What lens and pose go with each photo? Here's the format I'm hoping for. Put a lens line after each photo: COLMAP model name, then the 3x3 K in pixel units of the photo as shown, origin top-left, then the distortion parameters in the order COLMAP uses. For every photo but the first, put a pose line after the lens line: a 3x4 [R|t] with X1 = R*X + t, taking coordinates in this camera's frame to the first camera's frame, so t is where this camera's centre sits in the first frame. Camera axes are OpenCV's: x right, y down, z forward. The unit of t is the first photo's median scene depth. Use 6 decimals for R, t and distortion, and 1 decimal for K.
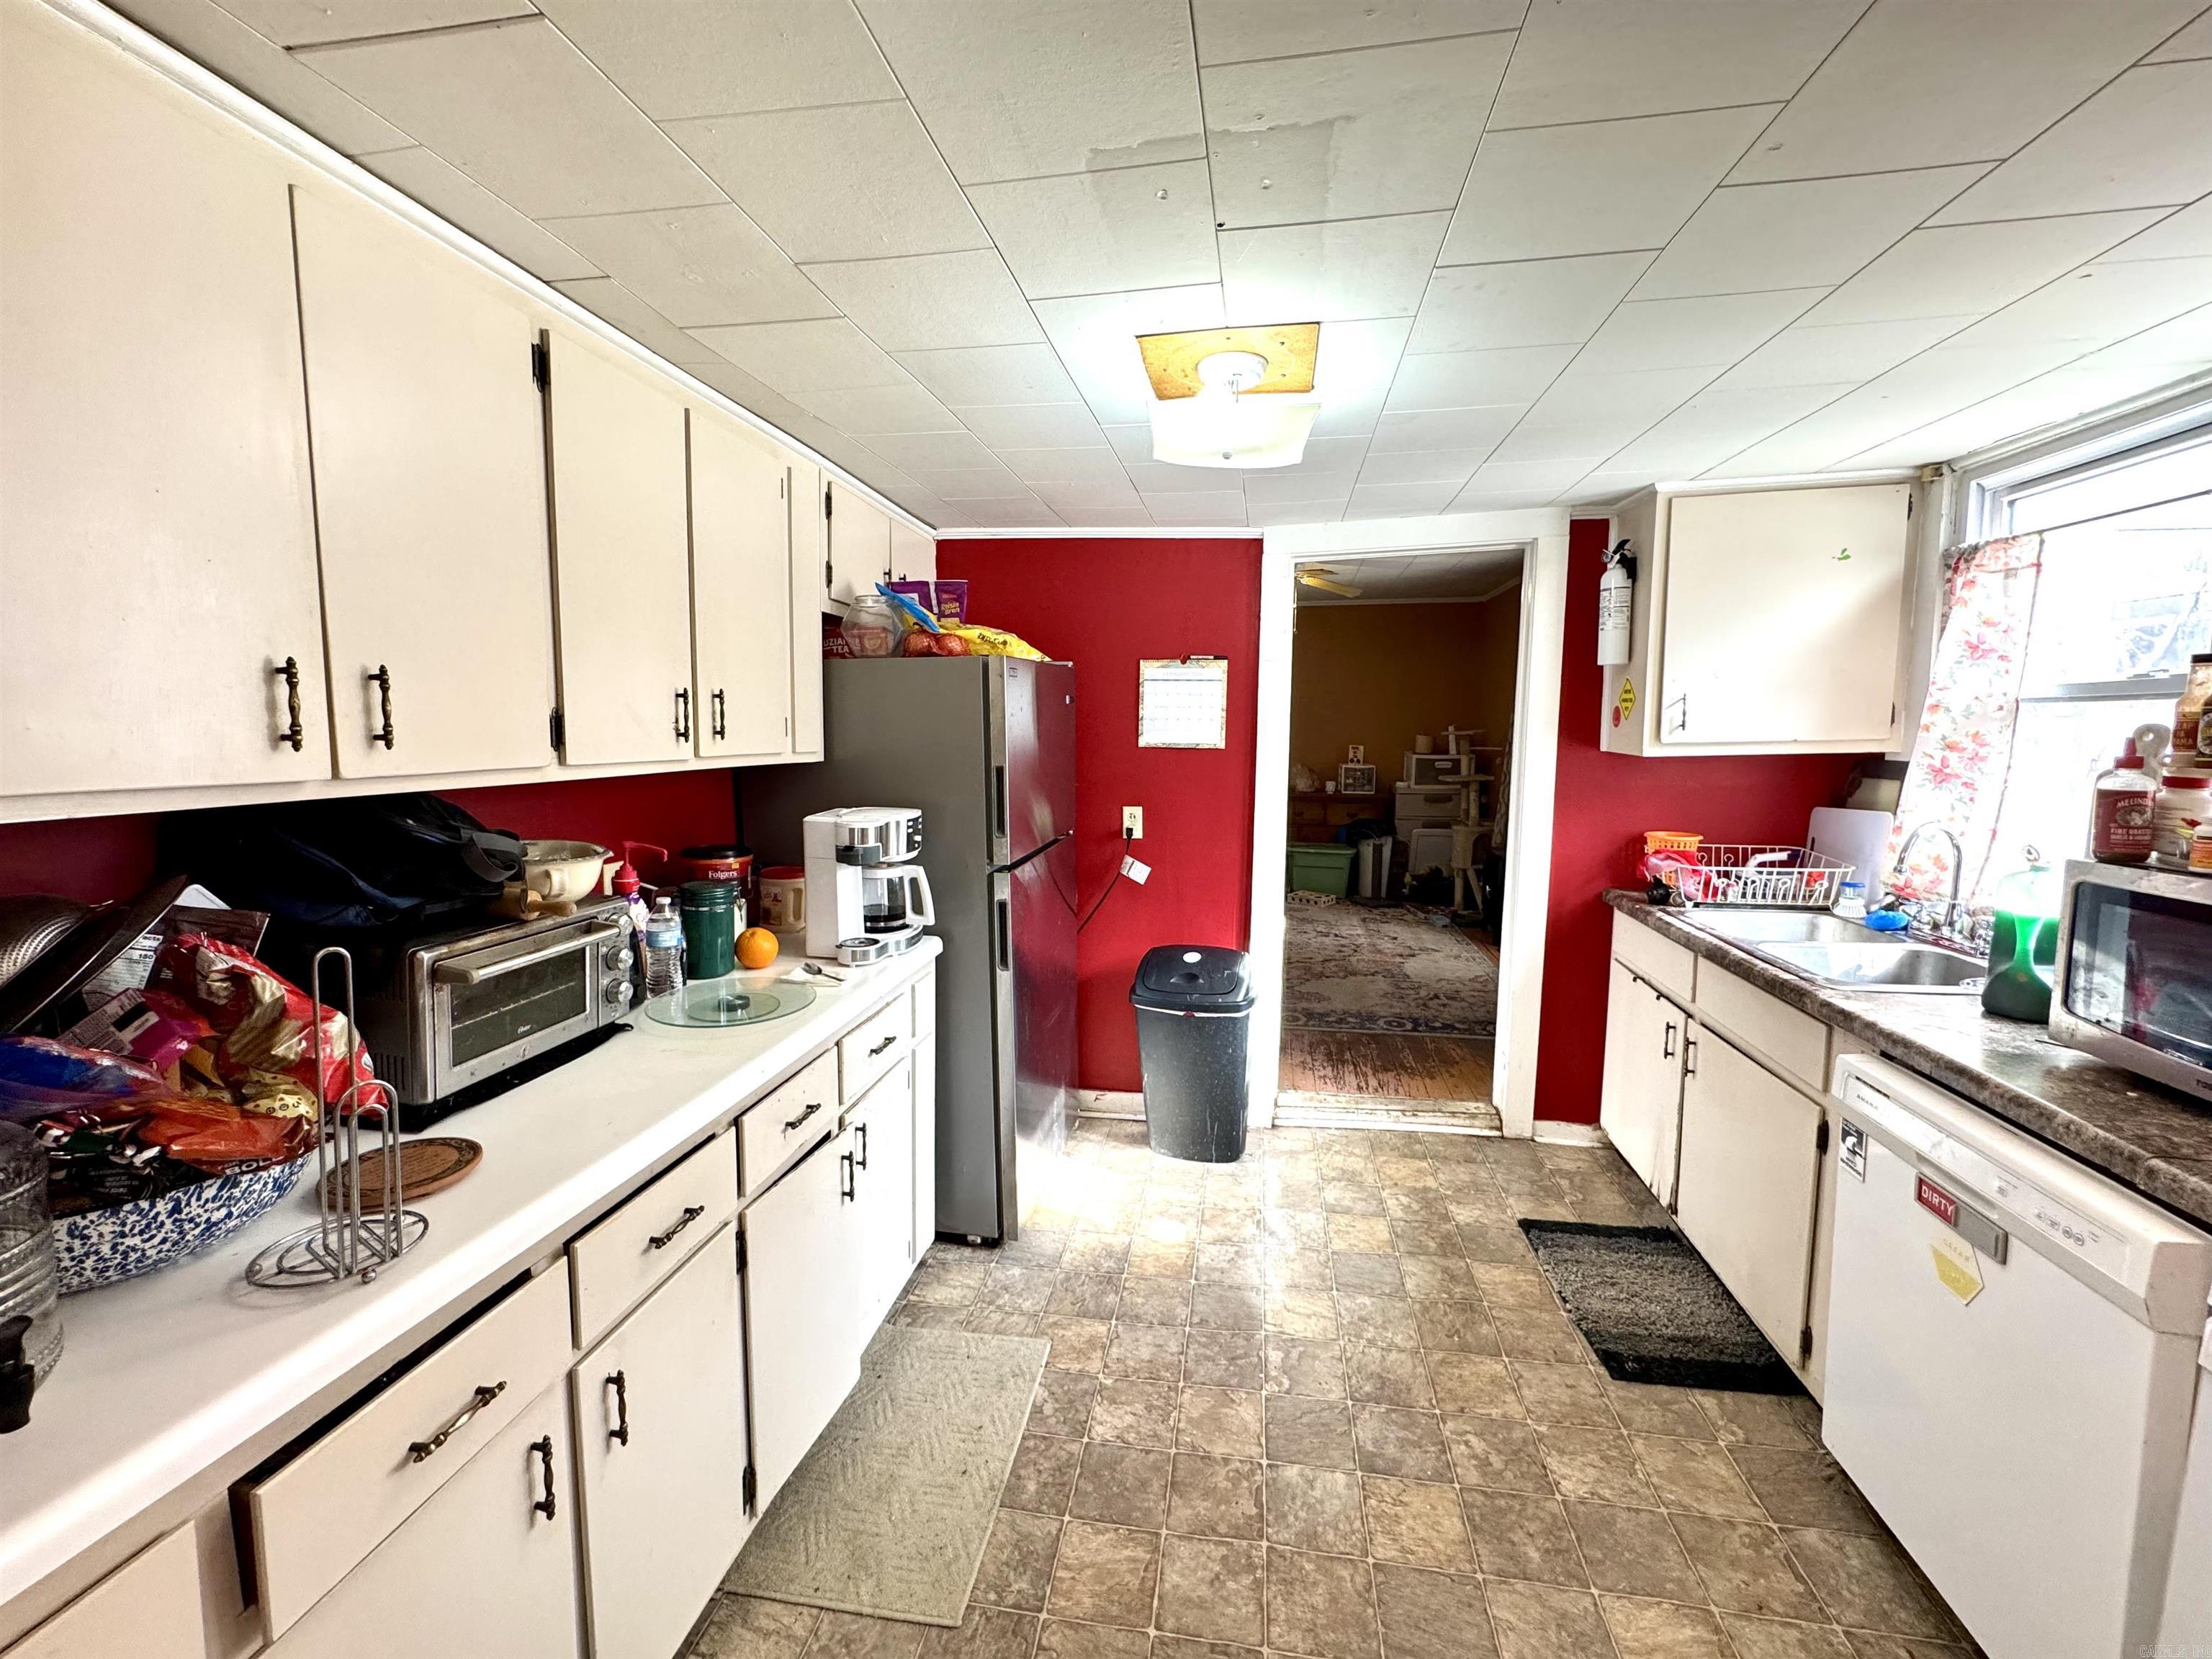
lens RADIAL K [[873.9, 0, 1105.3], [0, 873.9, 821.6], [0, 0, 1]] dist [-0.002642, -0.000041]
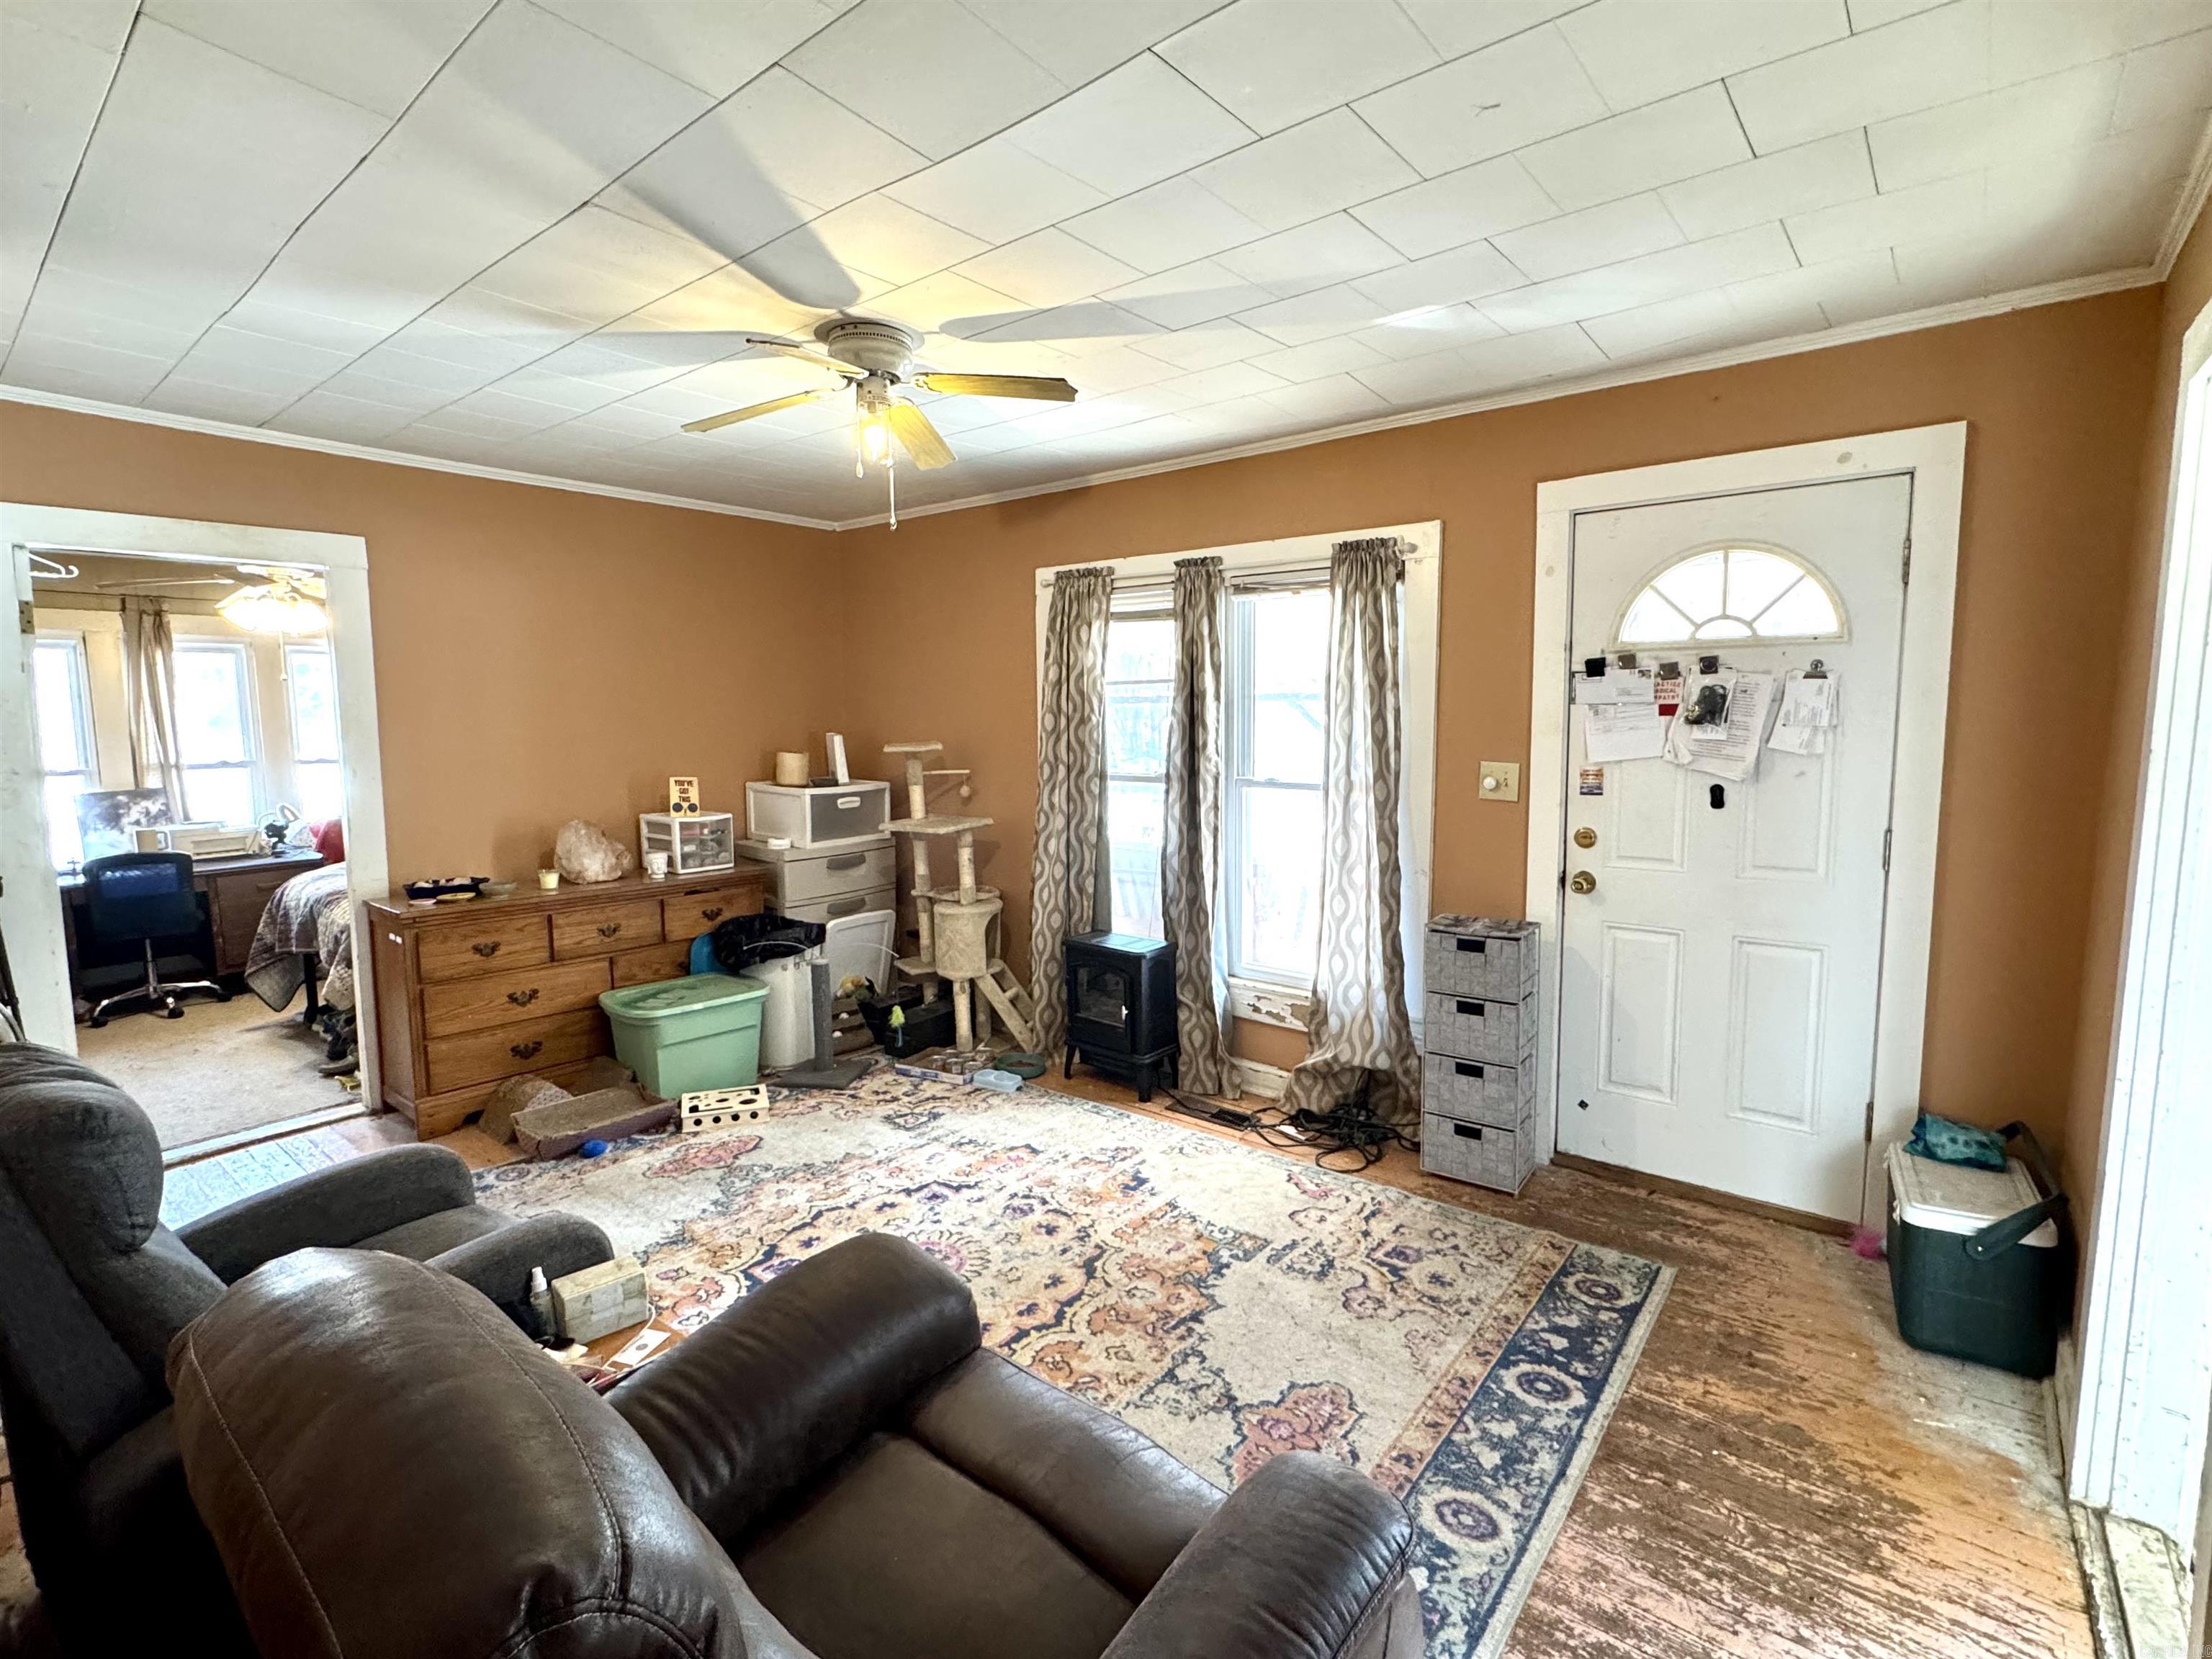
lens RADIAL K [[1041.6, 0, 1097.0], [0, 1041.6, 818.8], [0, 0, 1]] dist [-0.000437, -0.000383]
pose [[0.486247, -0.093921, 0.868759, -0.177702], [0.108456, 0.993006, 0.046650, -0.090174], [-0.867064, 0.071538, 0.493033, 0.675386]]
